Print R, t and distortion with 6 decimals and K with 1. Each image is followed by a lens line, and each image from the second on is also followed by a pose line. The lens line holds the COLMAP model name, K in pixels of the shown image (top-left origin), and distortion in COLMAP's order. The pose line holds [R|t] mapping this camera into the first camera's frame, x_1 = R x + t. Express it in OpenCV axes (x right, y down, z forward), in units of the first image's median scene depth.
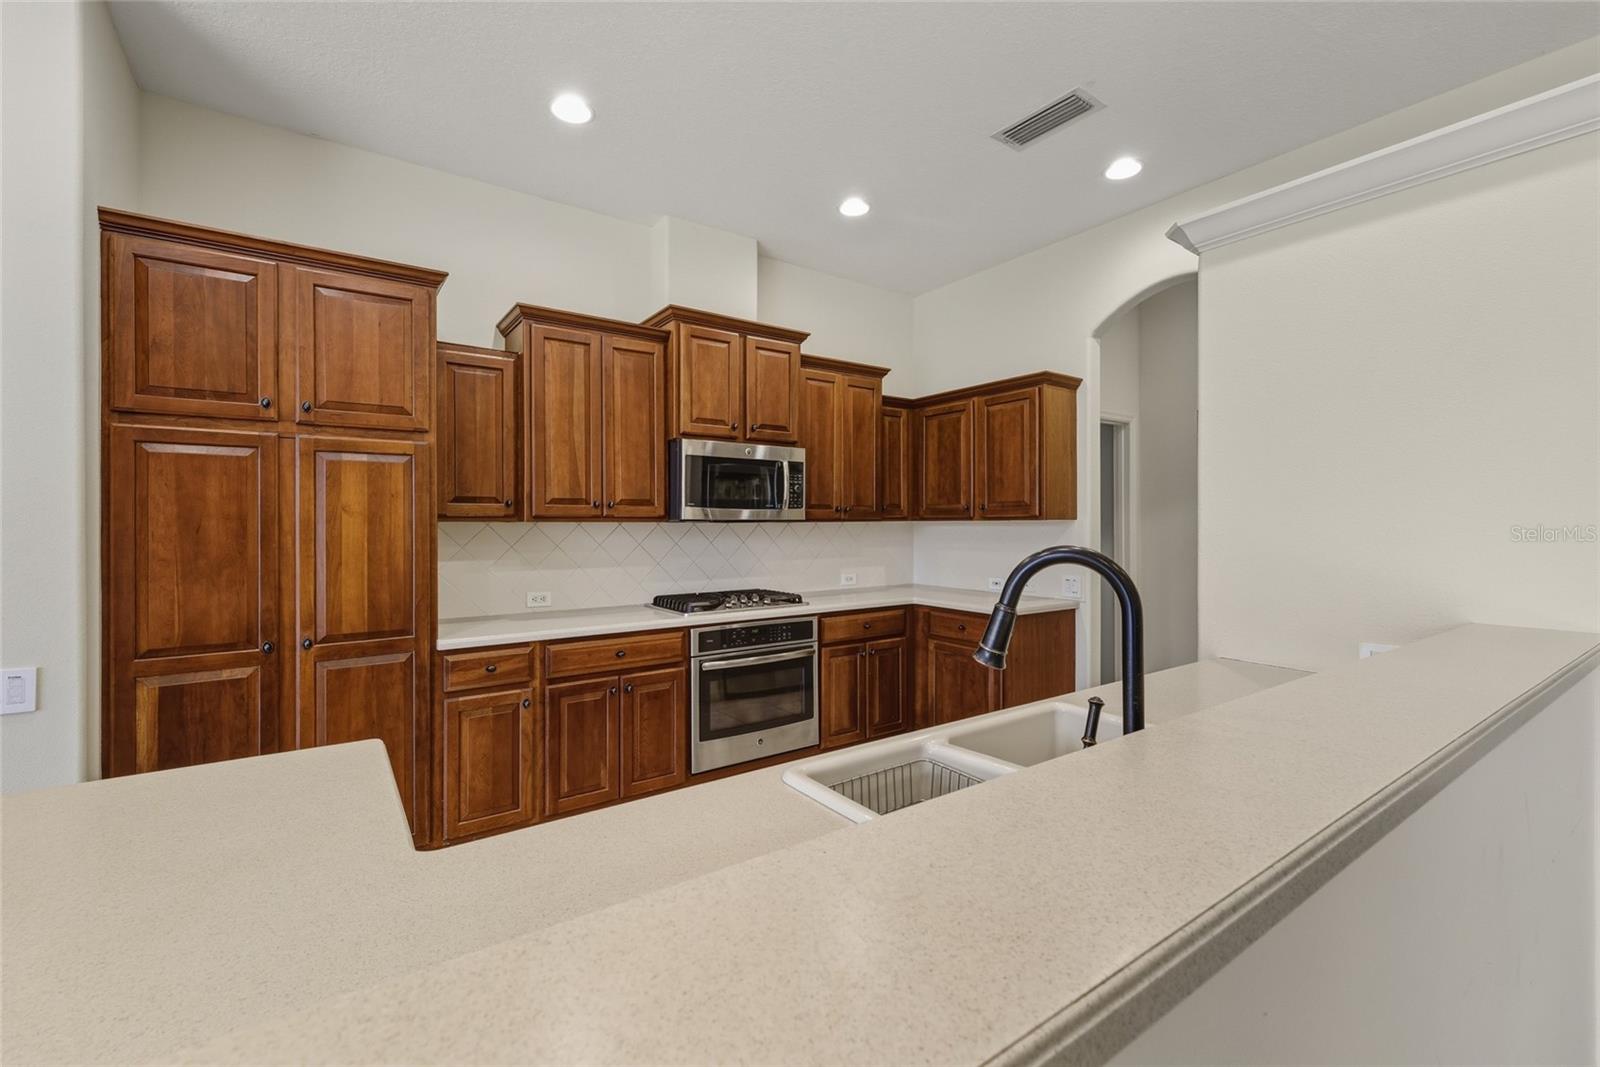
lens RADIAL K [[676.8, 0, 789.6], [0, 676.8, 521.9], [0, 0, 1]] dist [0.009959, -0.000747]
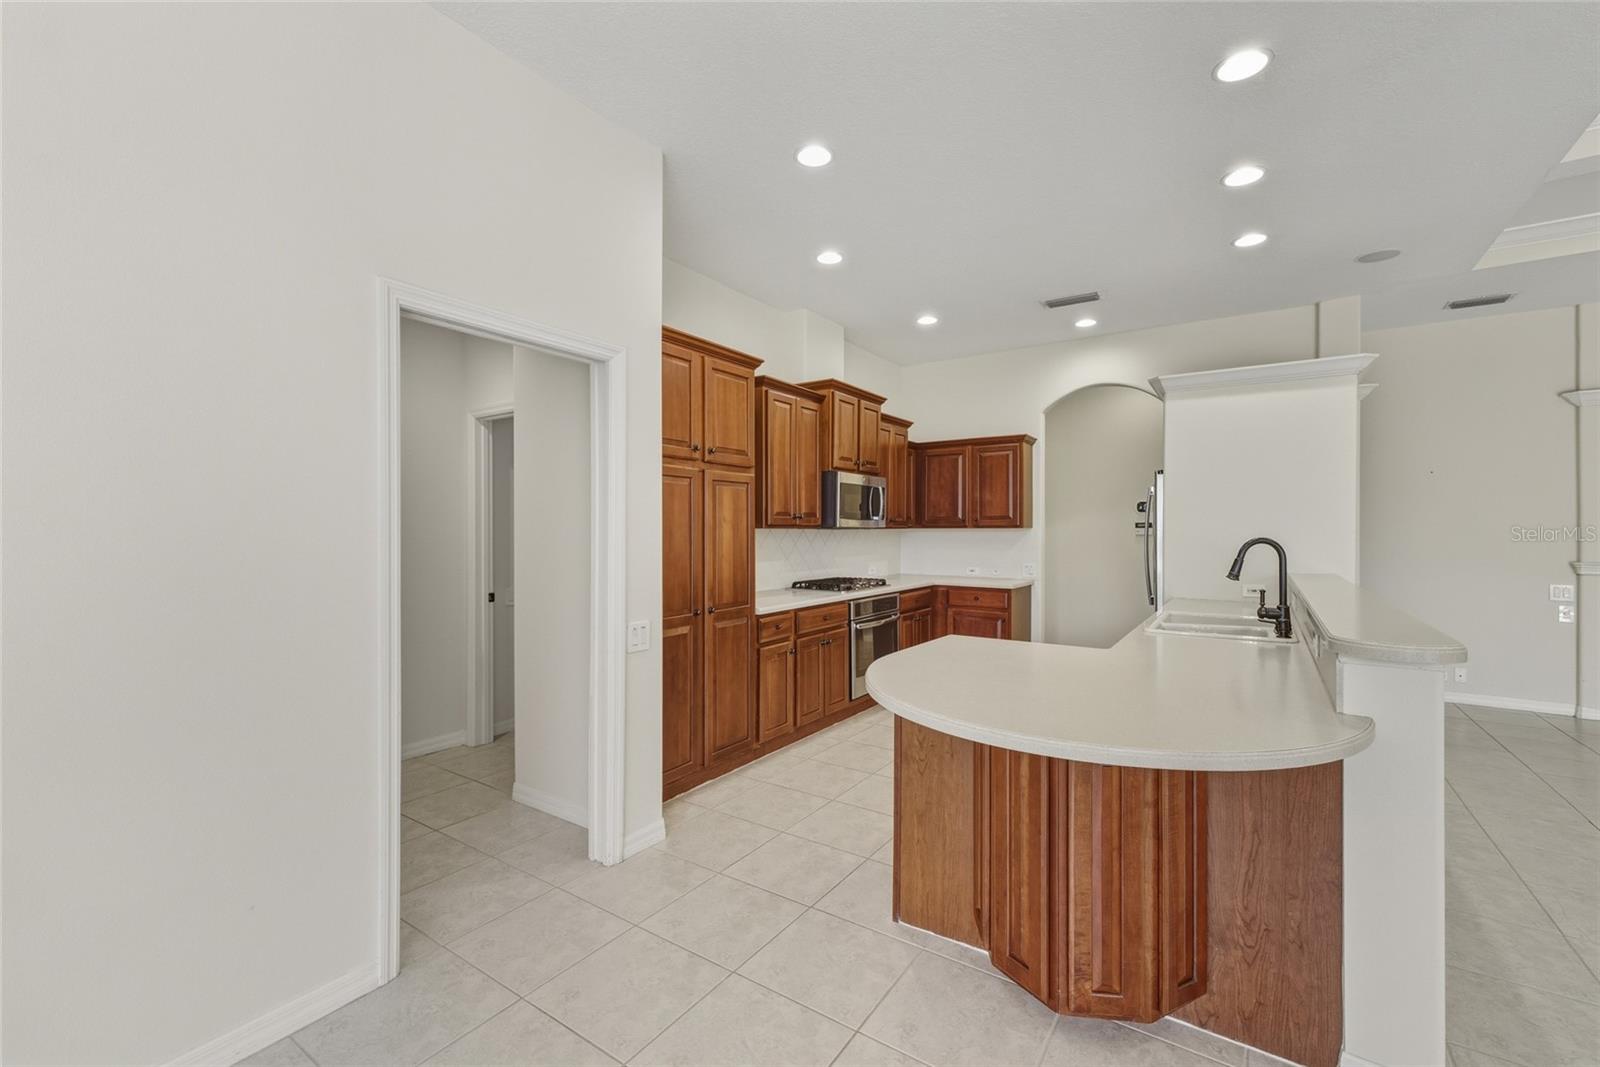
lens RADIAL K [[676.8, 0, 792.6], [0, 676.8, 525.9], [0, 0, 1]] dist [0.009959, -0.000747]
pose [[0.936658, 0.004568, 0.350216, -0.795728], [-0.003336, 0.999986, -0.004120, 0.000183], [-0.350230, 0.002691, 0.936660, -0.340279]]
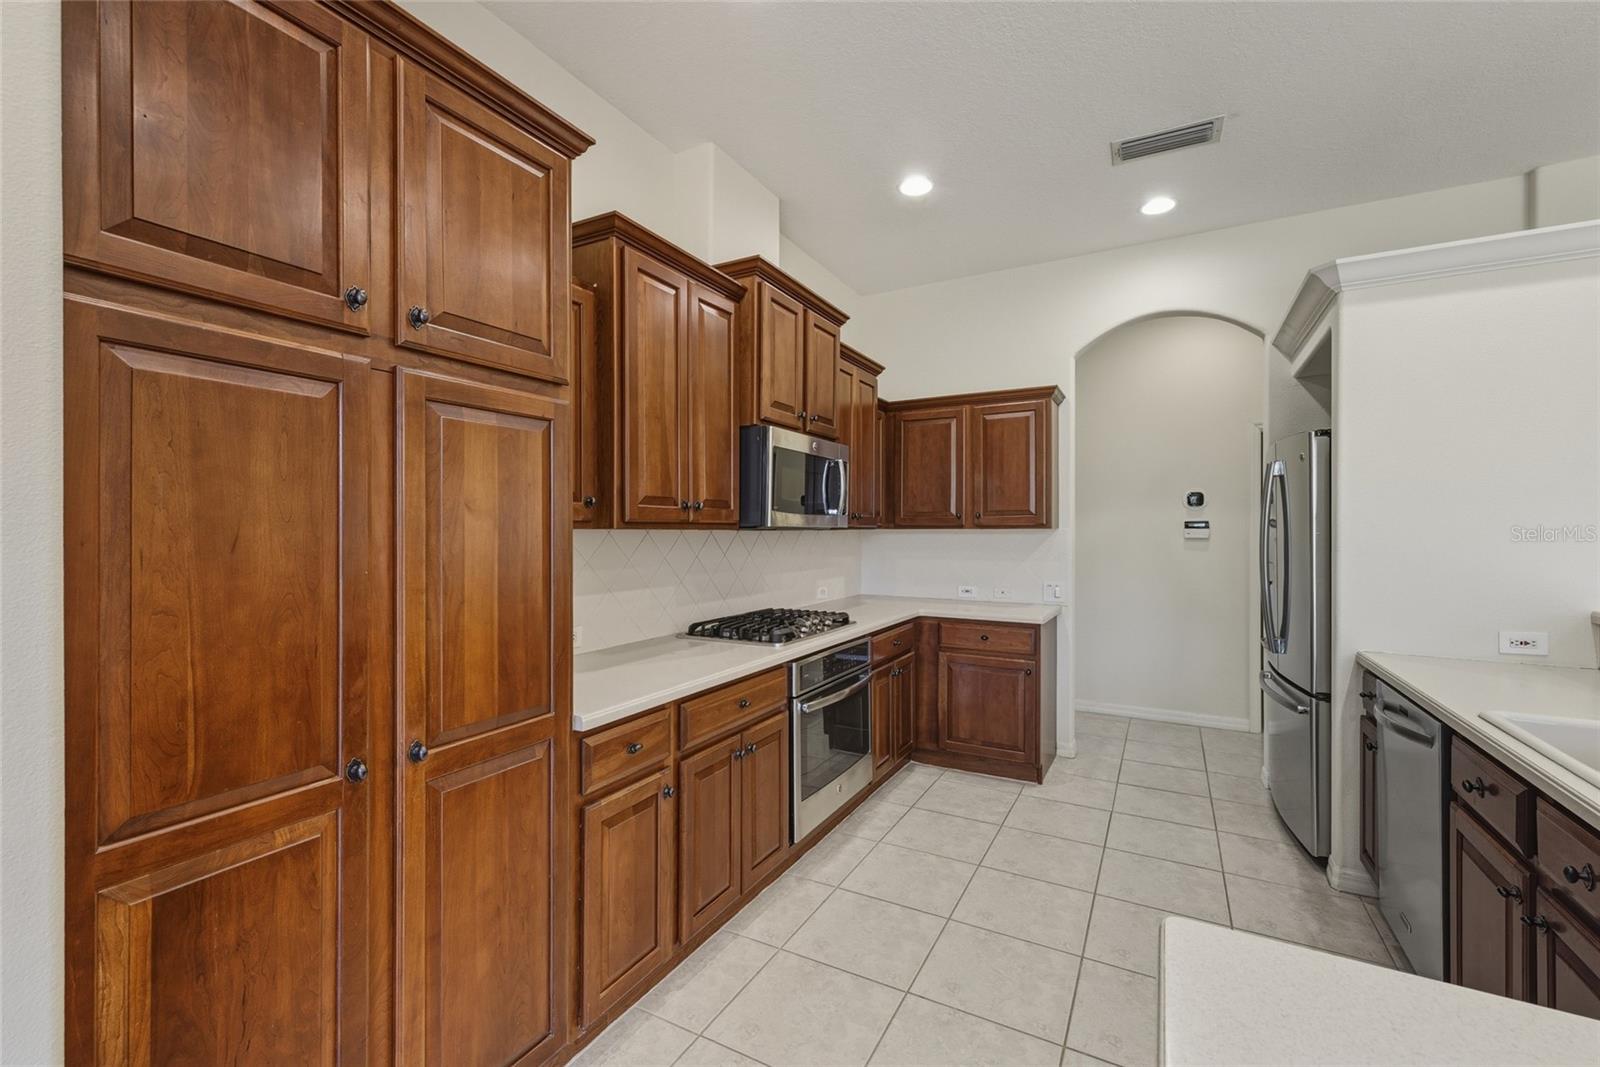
lens RADIAL K [[676.8, 0, 794.6], [0, 676.8, 528.7], [0, 0, 1]] dist [0.009959, -0.000747]
pose [[0.897895, 0.003883, 0.440193, -0.507751], [-0.003515, 0.999992, -0.001652, 0.000109], [-0.440196, -0.000064, 0.897902, 0.282584]]
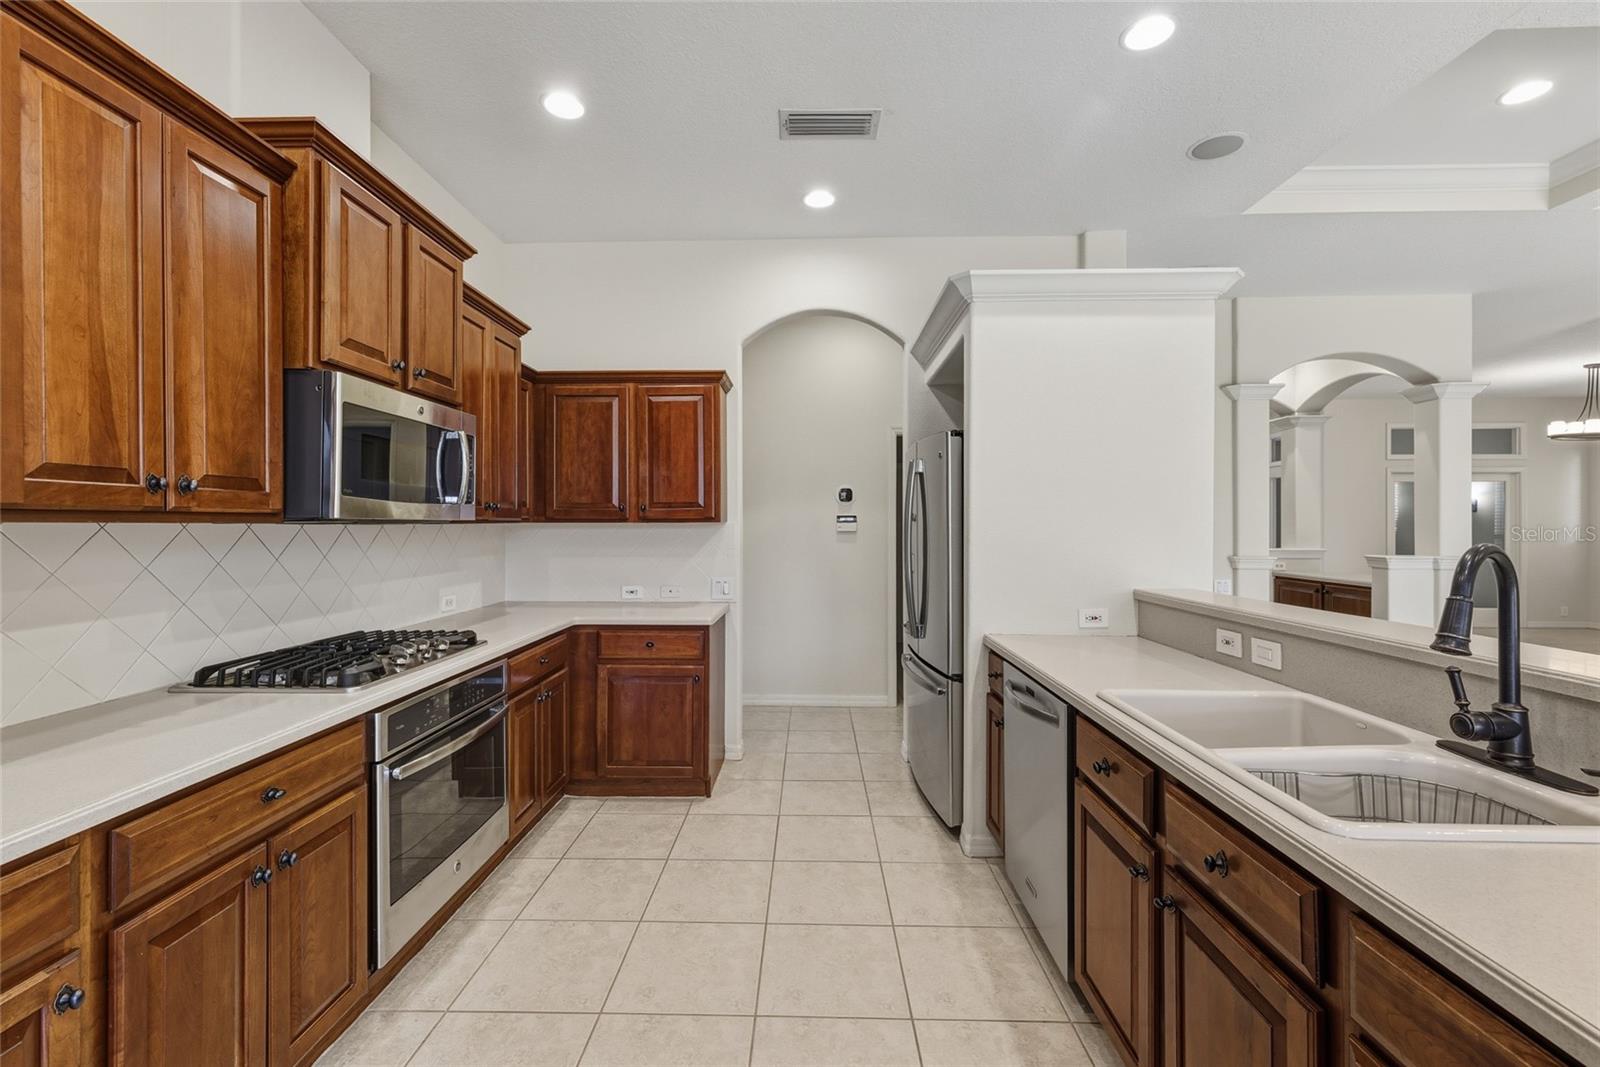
lens RADIAL K [[676.8, 0, 800.1], [0, 676.8, 527.3], [0, 0, 1]] dist [0.009959, -0.000747]
pose [[0.590230, -0.001321, 0.807234, -0.401696], [-0.001805, 0.999994, 0.002956, 0.001183], [-0.807233, -0.003202, 0.590224, 0.387890]]
